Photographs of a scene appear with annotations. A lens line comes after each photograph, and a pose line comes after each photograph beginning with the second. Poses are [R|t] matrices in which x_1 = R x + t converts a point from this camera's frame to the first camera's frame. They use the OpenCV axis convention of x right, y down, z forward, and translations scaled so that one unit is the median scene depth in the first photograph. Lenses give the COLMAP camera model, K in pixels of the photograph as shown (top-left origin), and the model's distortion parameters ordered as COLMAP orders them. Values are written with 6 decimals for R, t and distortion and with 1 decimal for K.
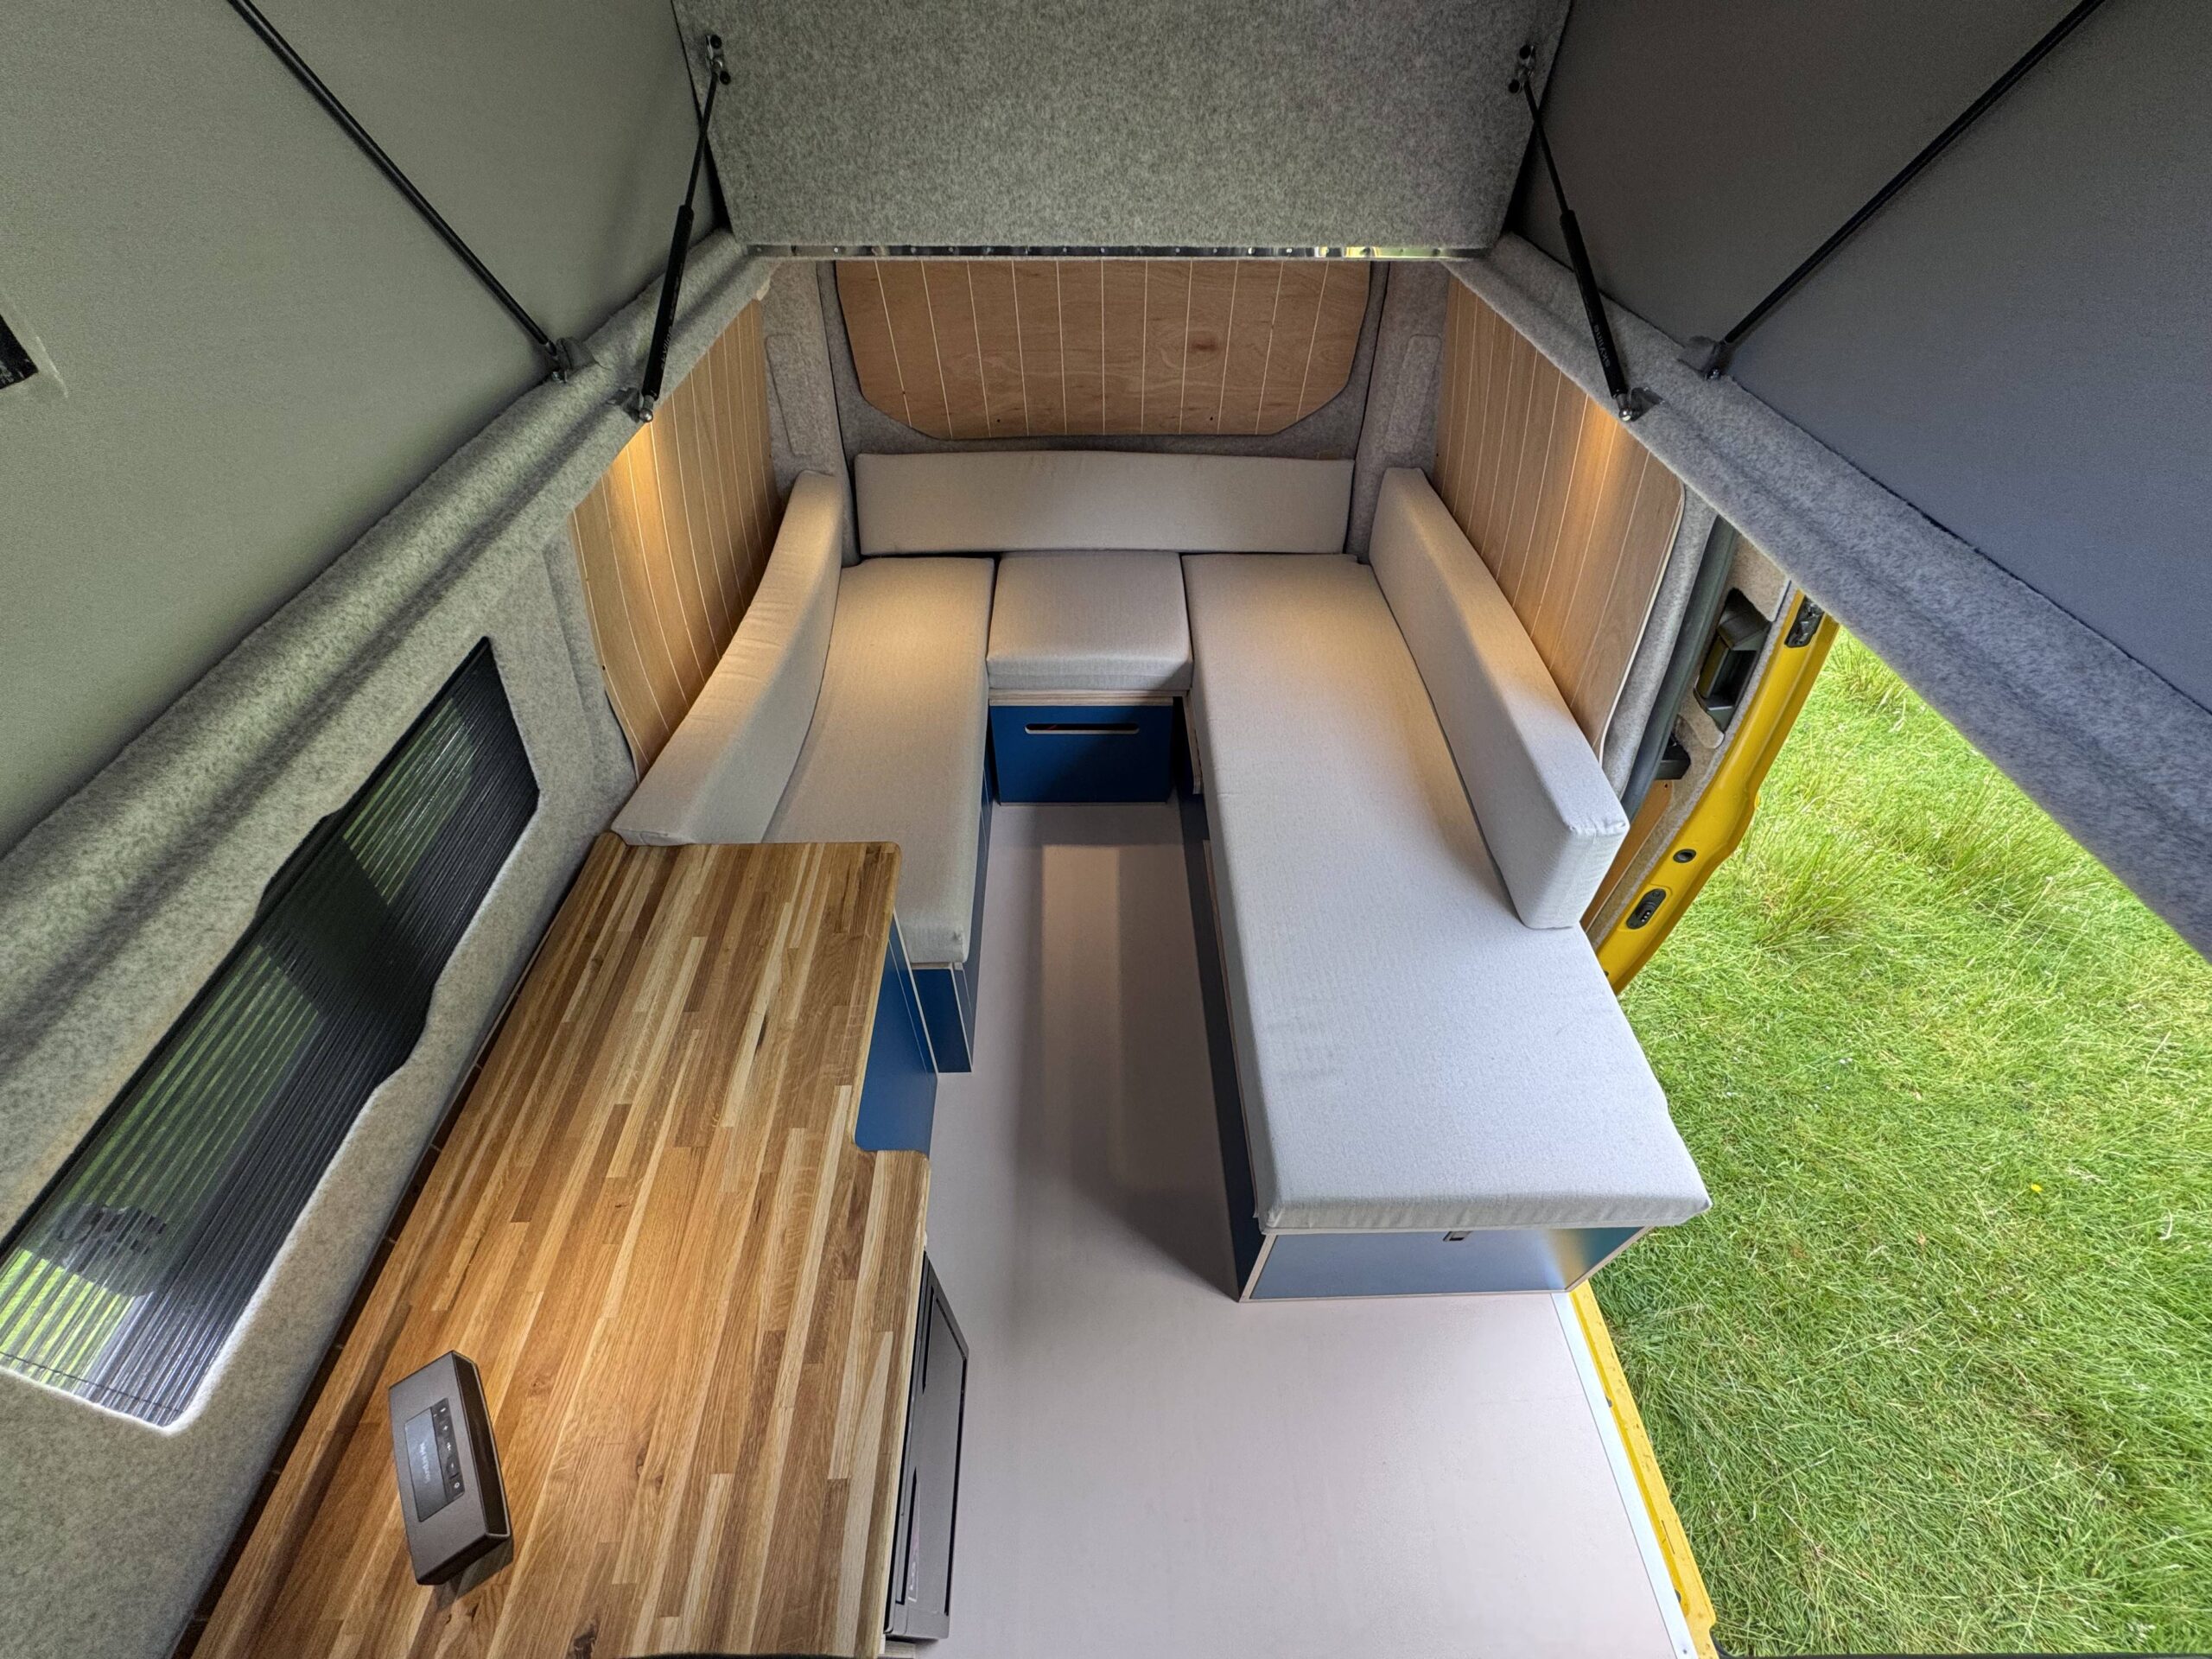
lens RADIAL K [[880.7, 0, 1103.2], [0, 880.7, 828.1], [0, 0, 1]] dist [-0.001619, -0.001080]
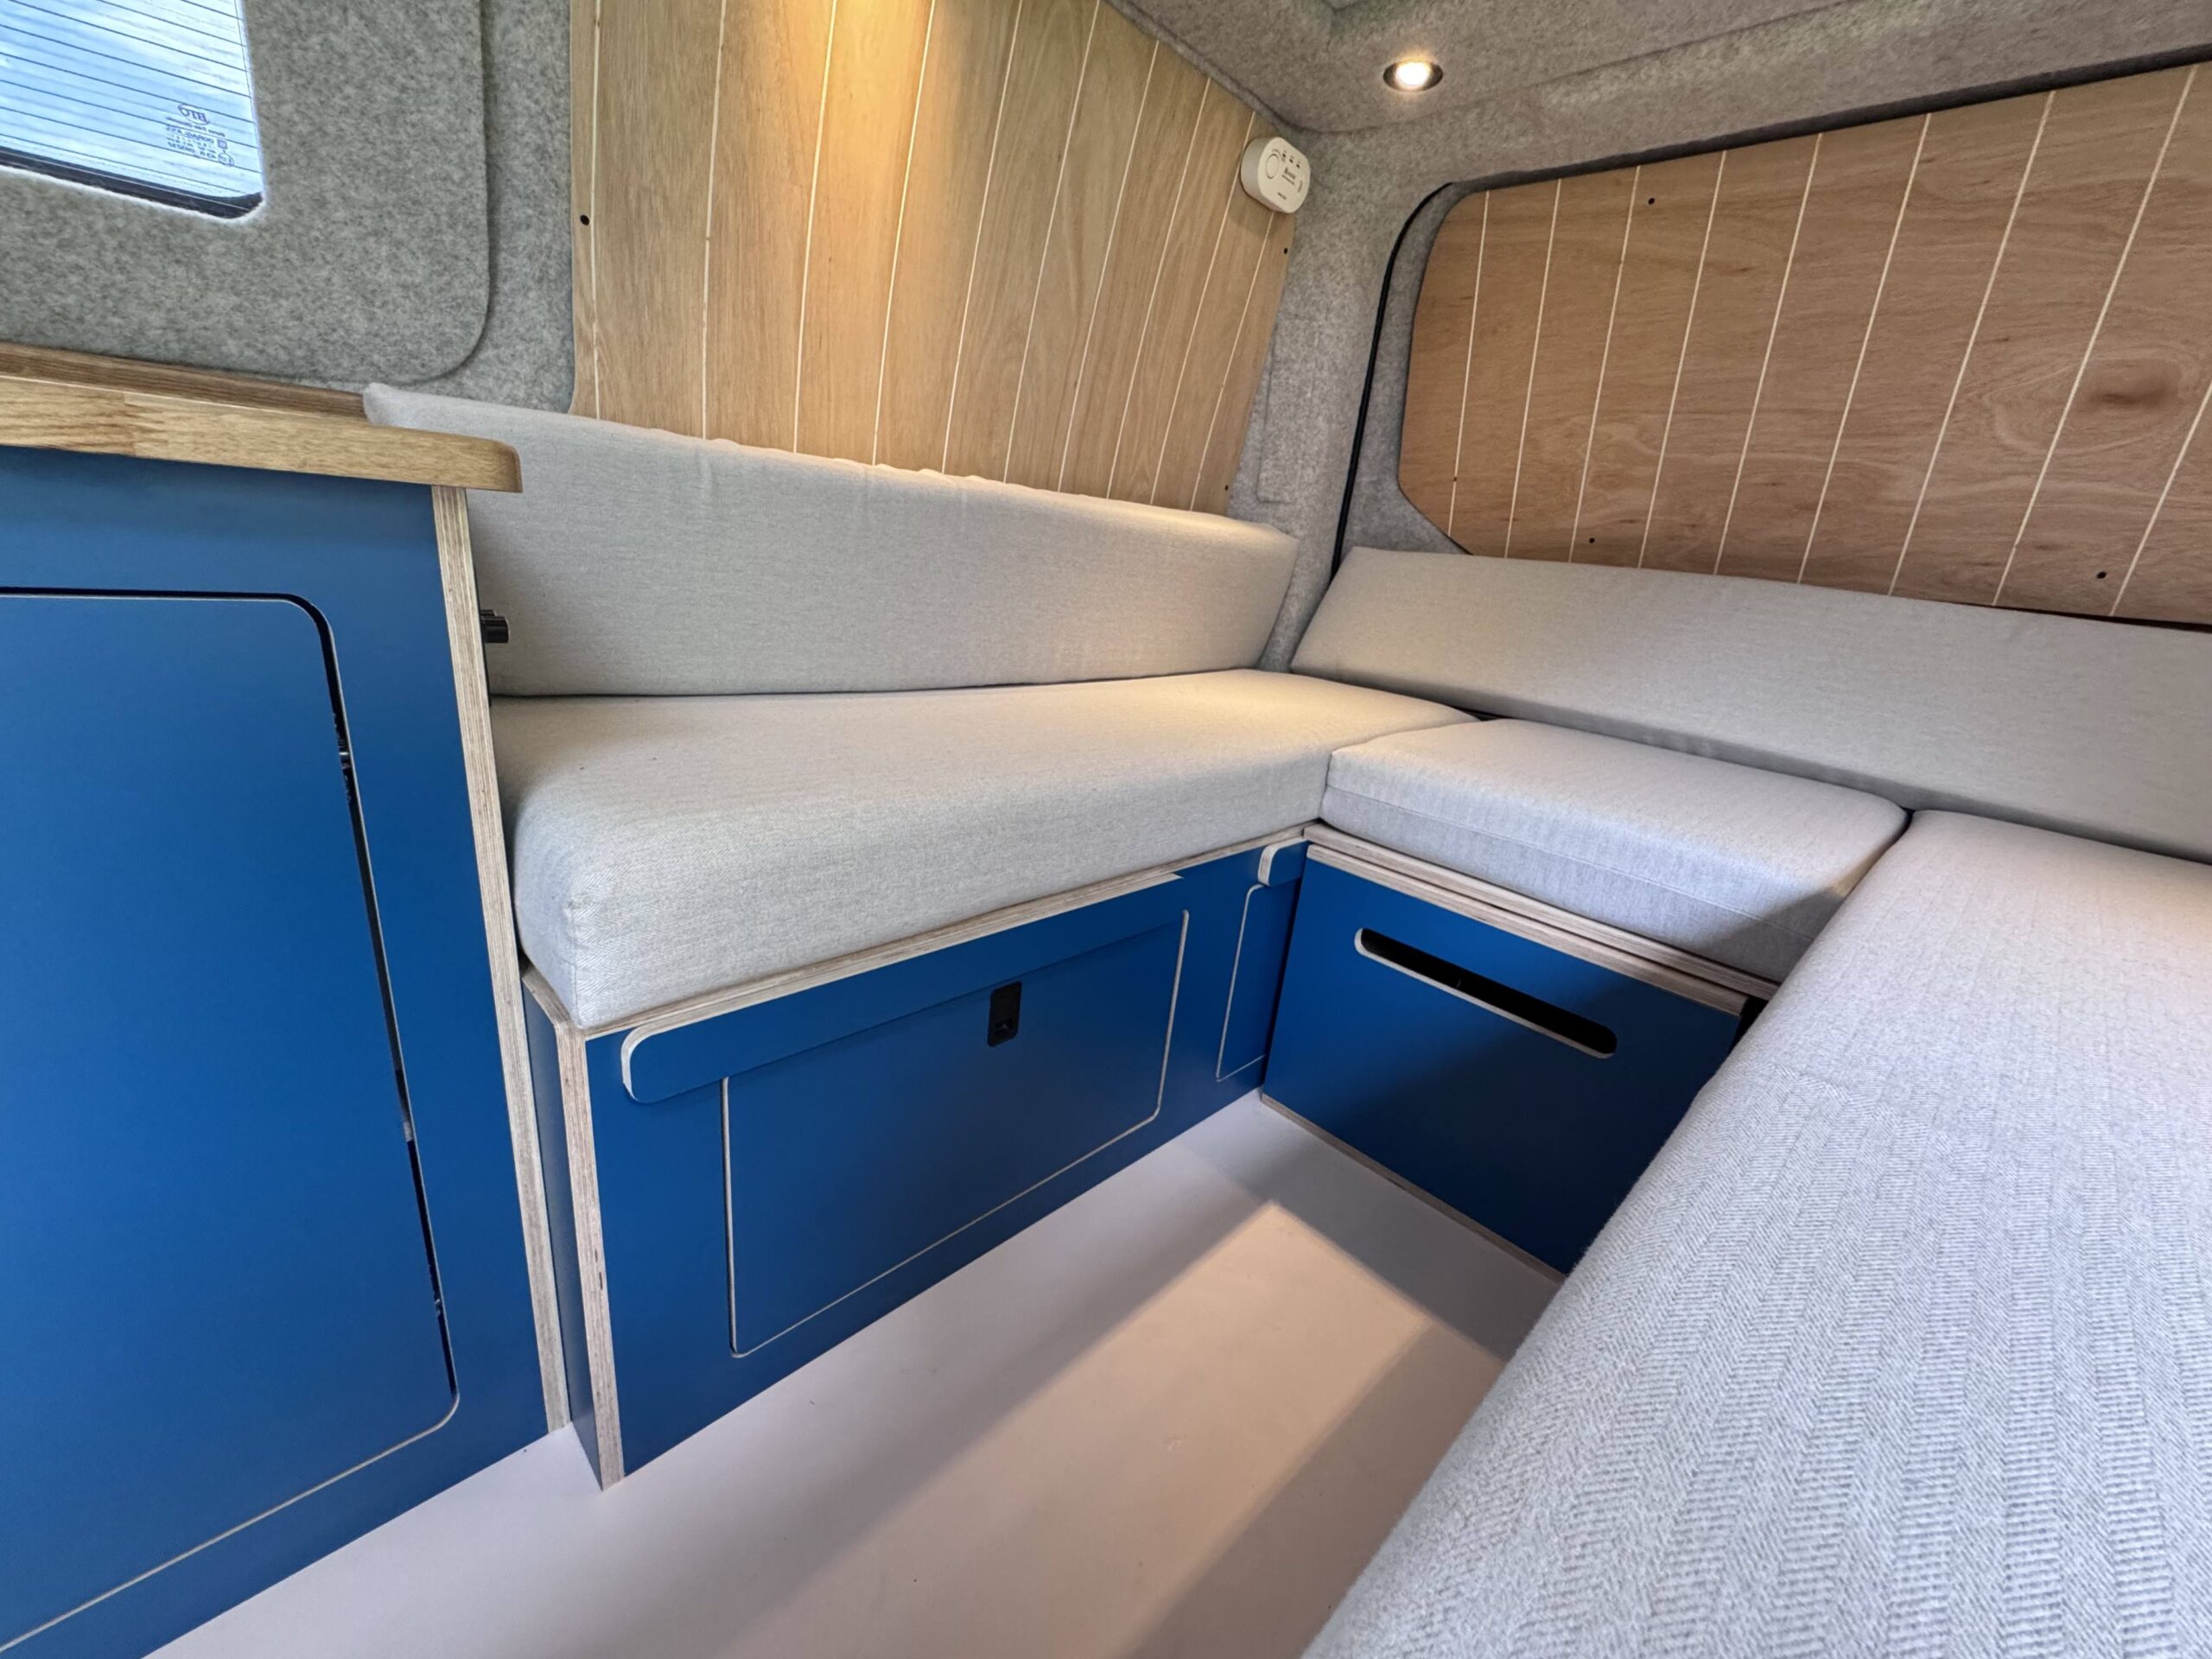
lens RADIAL K [[880.7, 0, 1106.3], [0, 880.7, 827.3], [0, 0, 1]] dist [-0.001619, -0.001080]
pose [[0.687621, 0.287132, -0.666883, 0.195924], [-0.589754, 0.756627, -0.282322, 0.090918], [0.423517, 0.587428, 0.689610, 0.997712]]
